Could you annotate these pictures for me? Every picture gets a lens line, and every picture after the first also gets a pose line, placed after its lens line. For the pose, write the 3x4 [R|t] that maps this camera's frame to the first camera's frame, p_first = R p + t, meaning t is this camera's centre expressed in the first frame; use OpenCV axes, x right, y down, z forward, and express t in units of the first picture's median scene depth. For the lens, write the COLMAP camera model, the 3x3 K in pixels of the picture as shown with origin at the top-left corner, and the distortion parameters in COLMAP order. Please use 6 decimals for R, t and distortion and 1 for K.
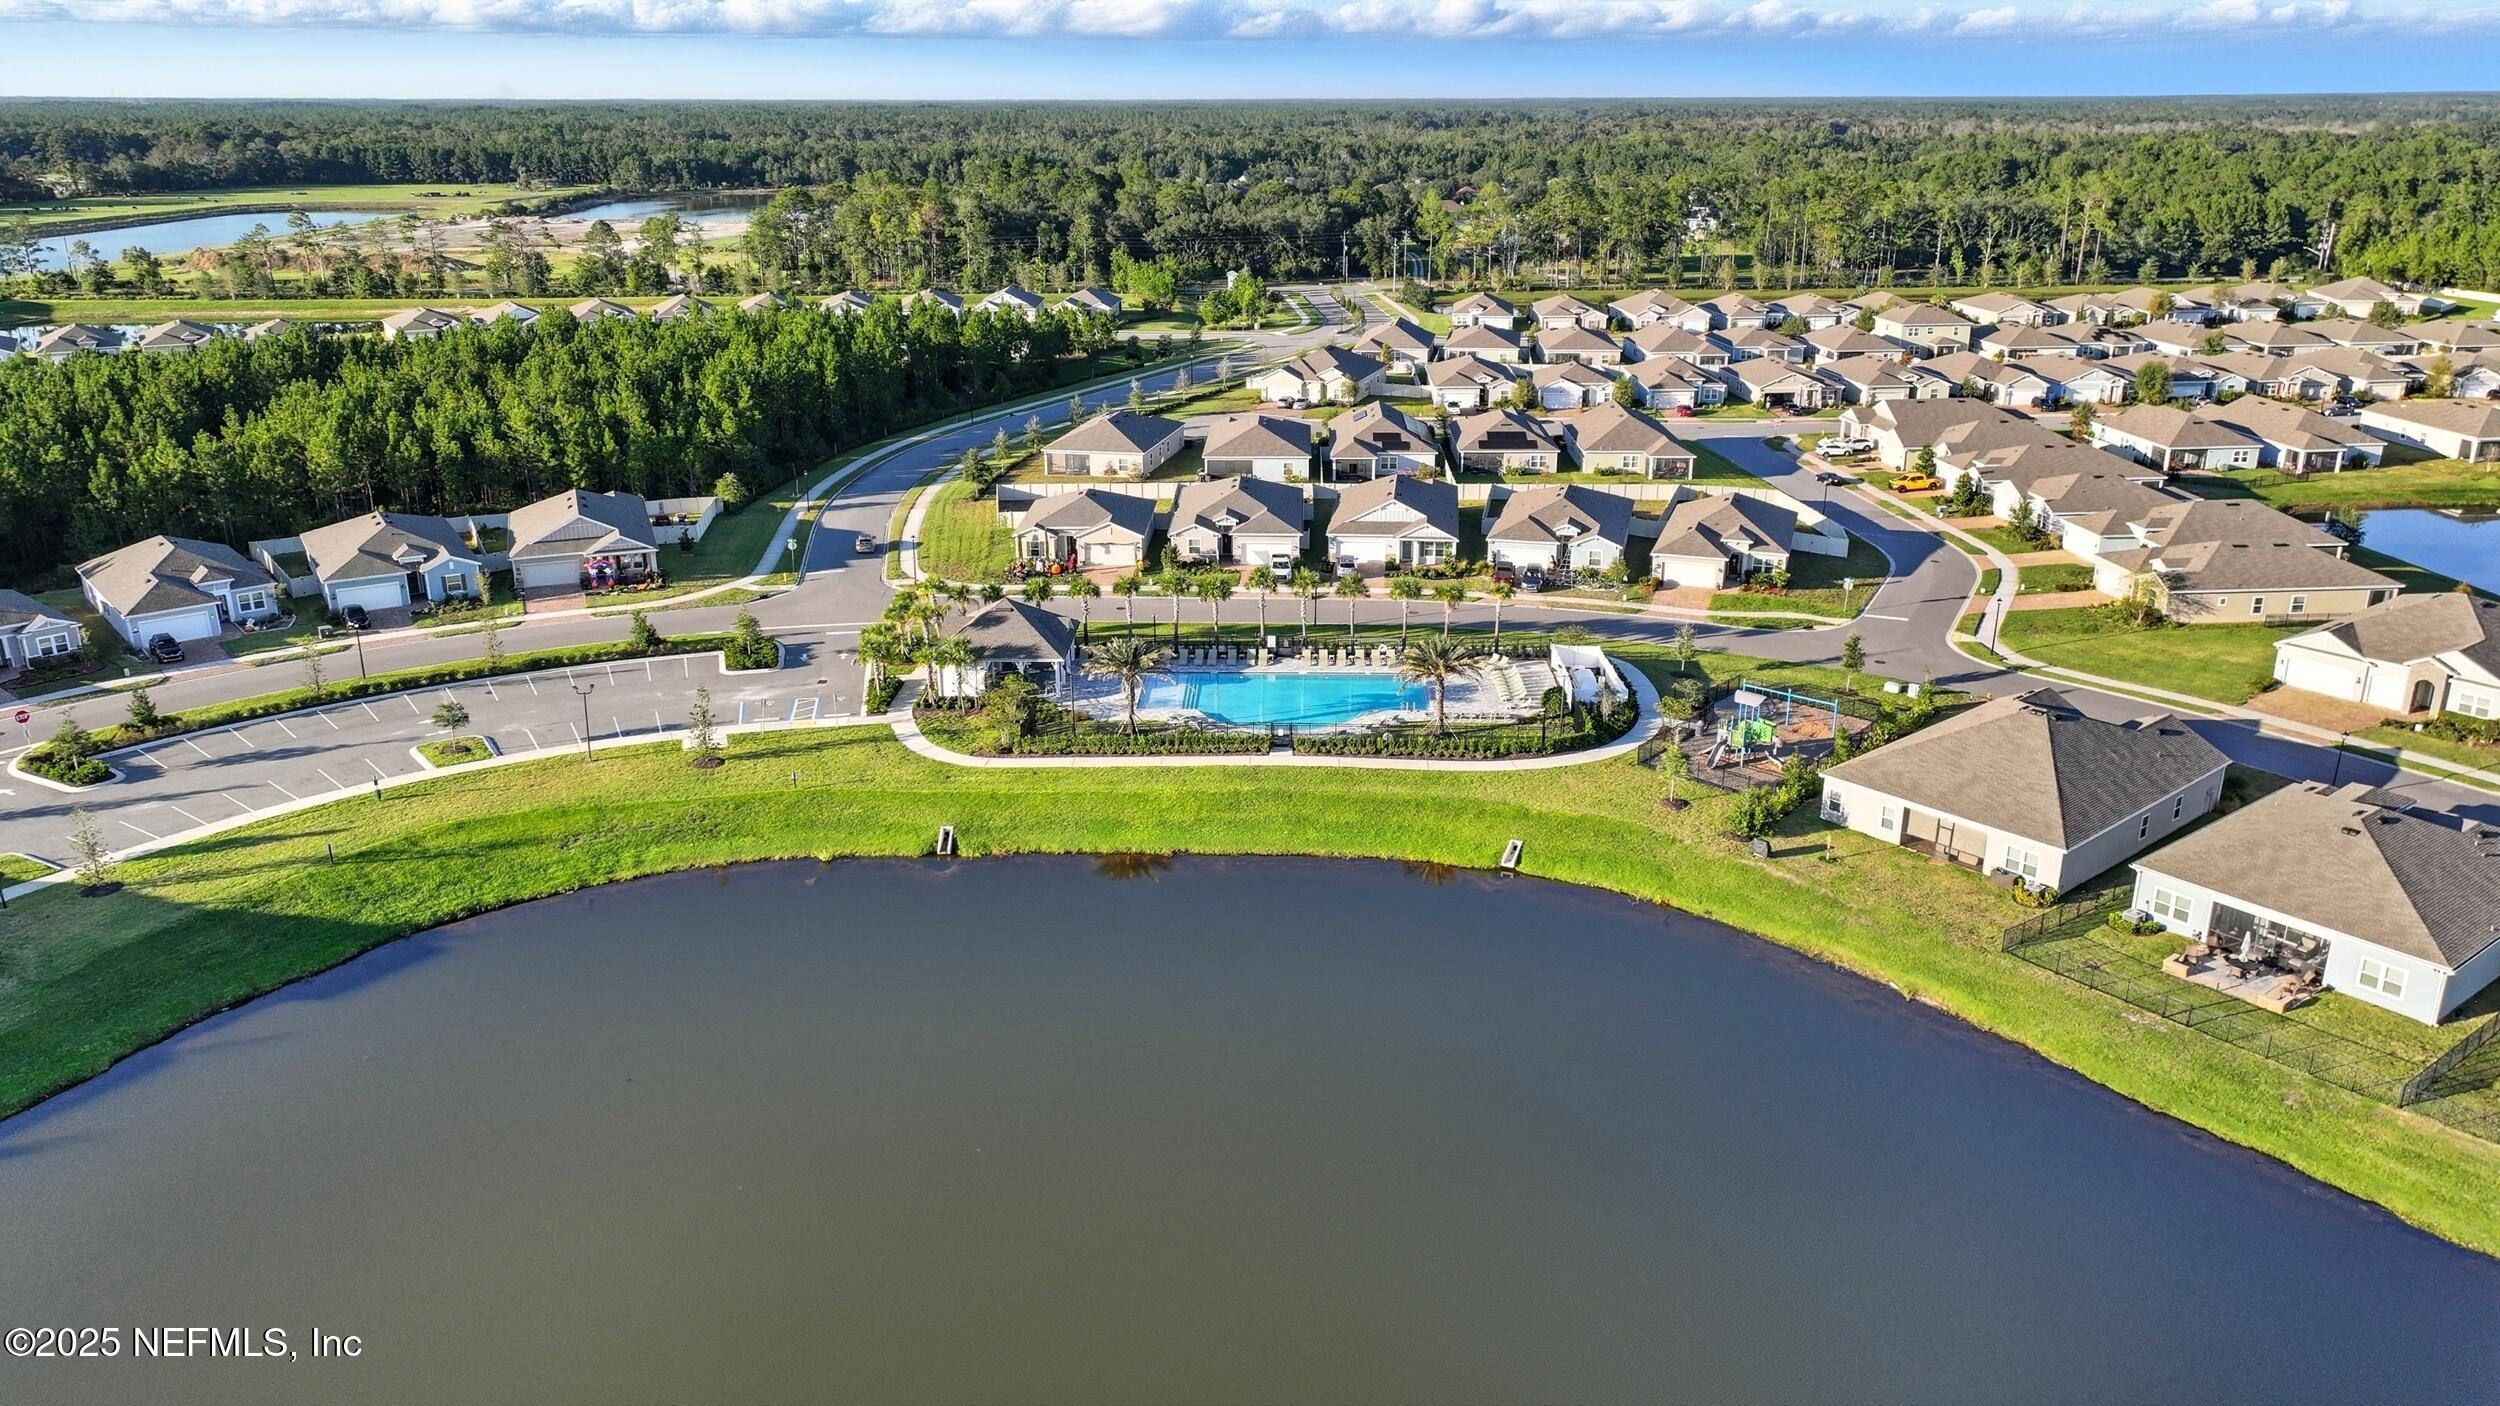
lens RADIAL K [[1755.2, 0, 1250.0], [0, 1755.2, 703.0], [0, 0, 1]] dist [-0.000144, -0.001956]
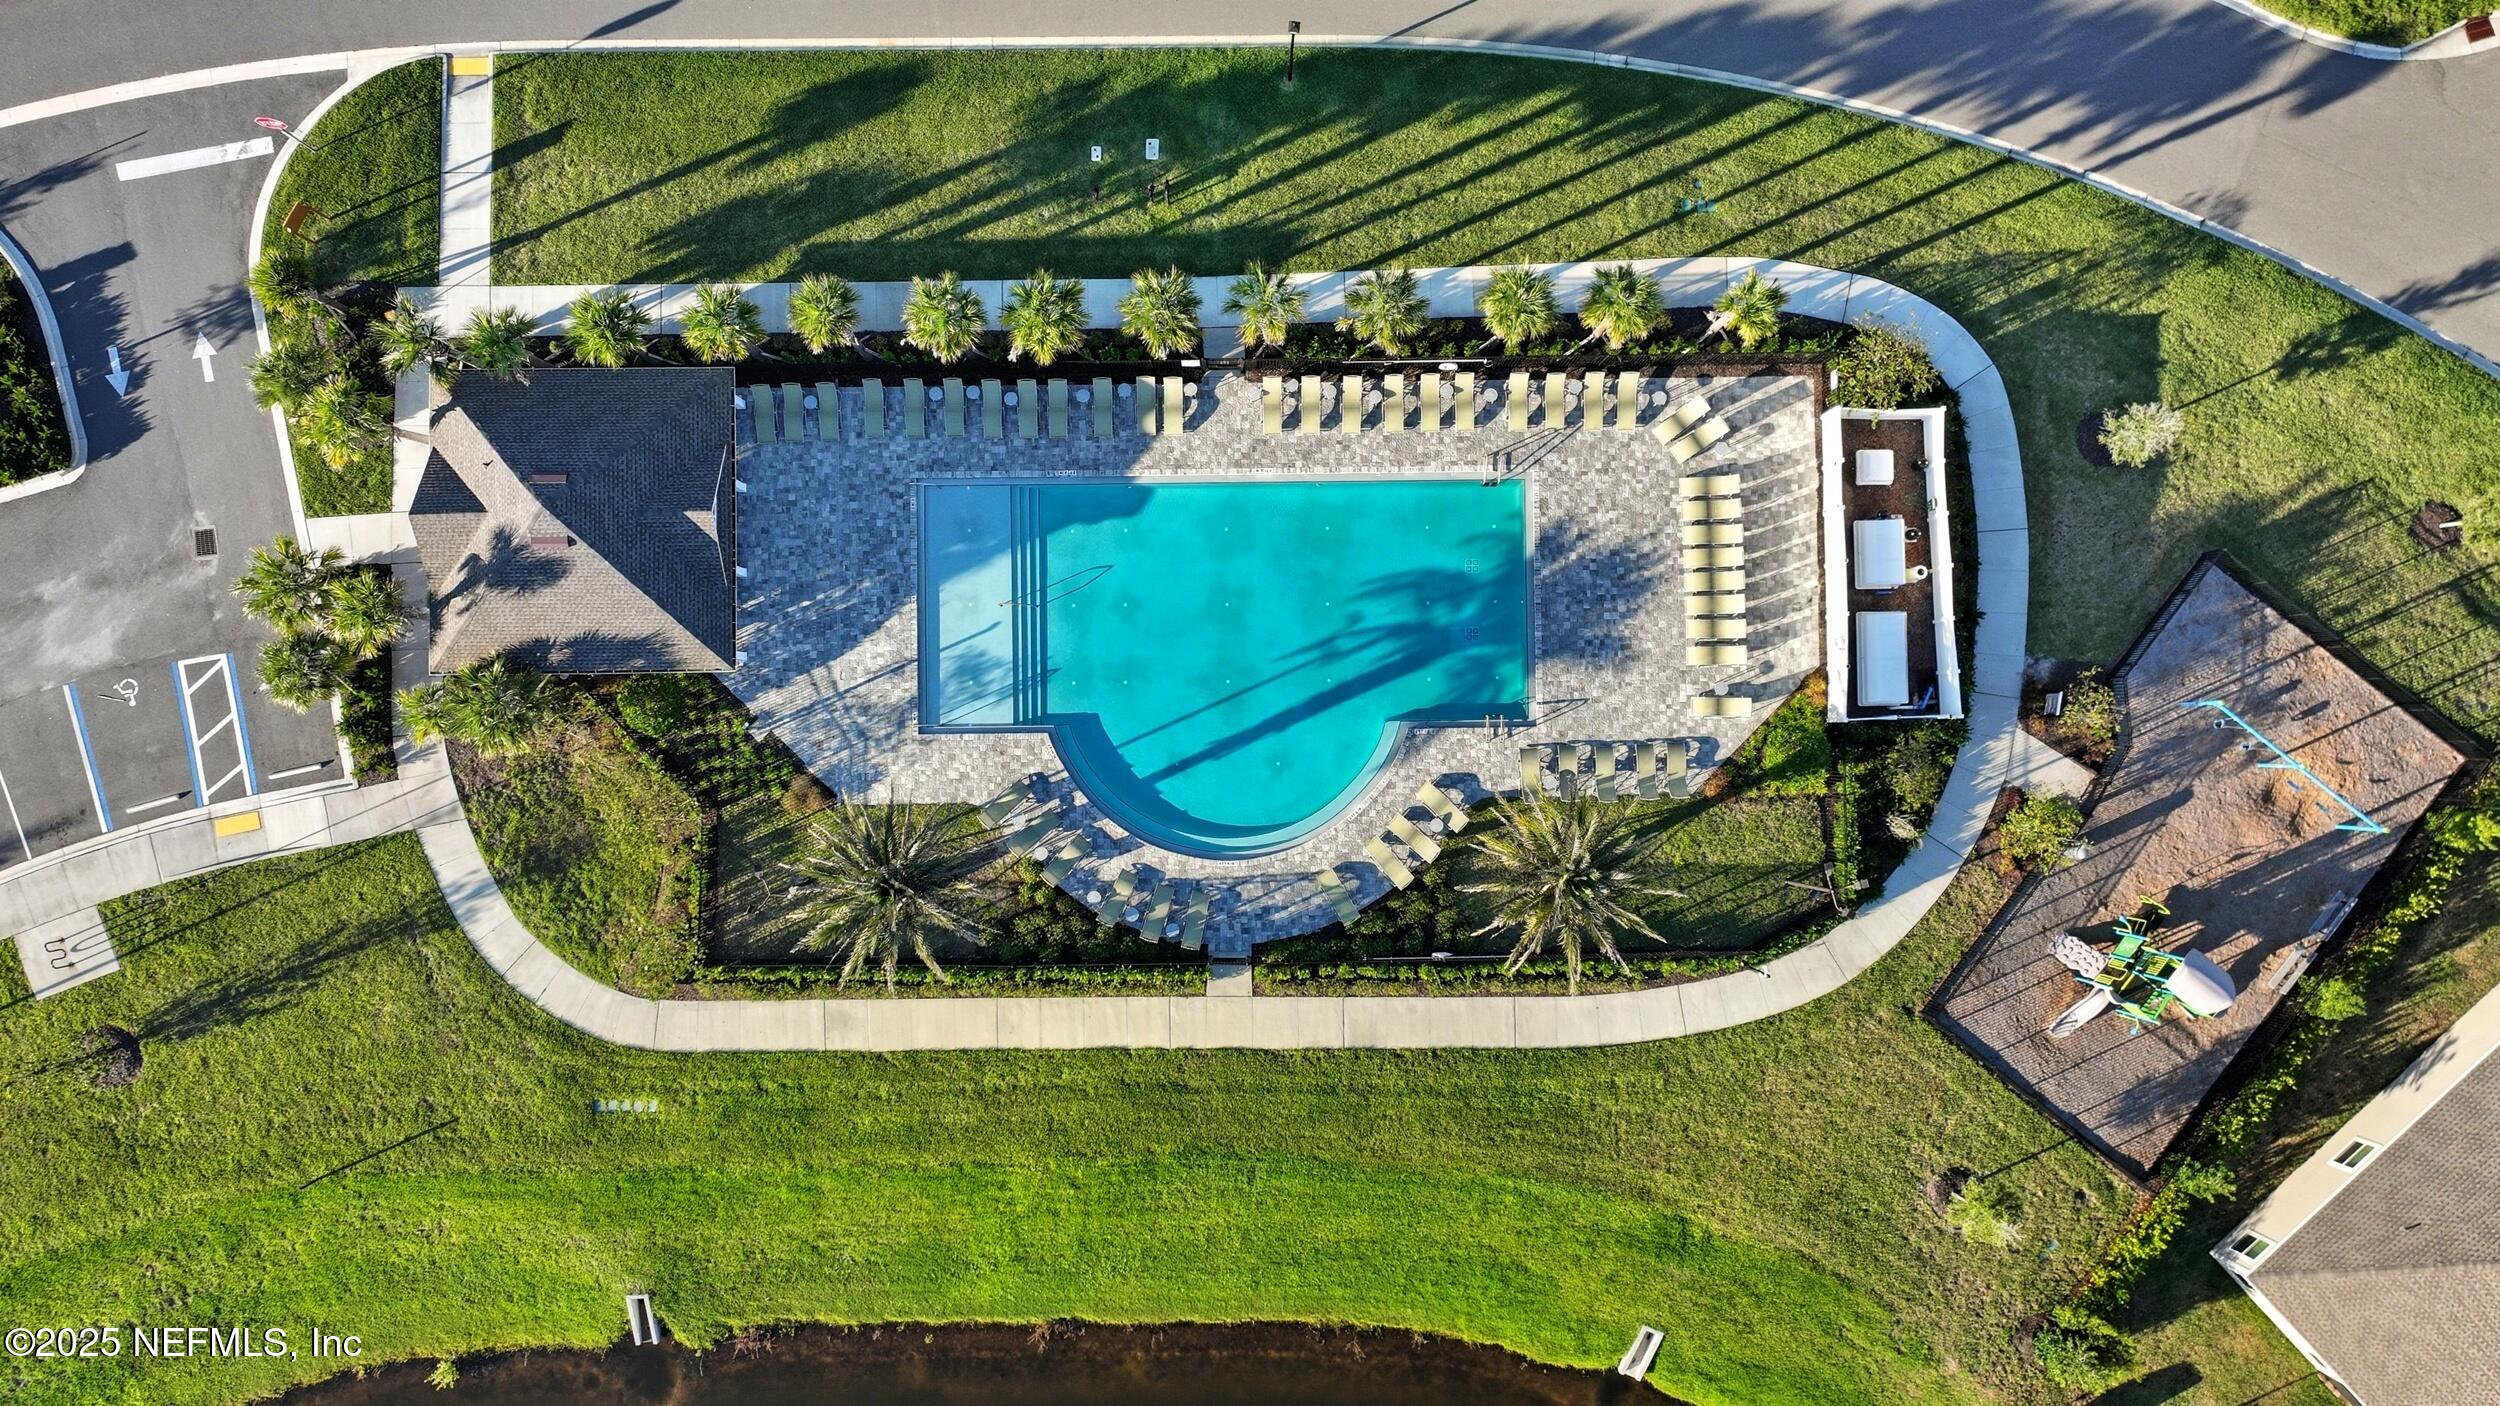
lens RADIAL K [[1755.2, 0, 1250.0], [0, 1755.2, 703.0], [0, 0, 1]] dist [-0.000144, -0.001956]
pose [[0.999002, -0.040010, -0.019831, 0.034839], [0.032988, 0.361922, 0.931624, -0.440840], [-0.030097, -0.931349, 0.362881, 0.837213]]
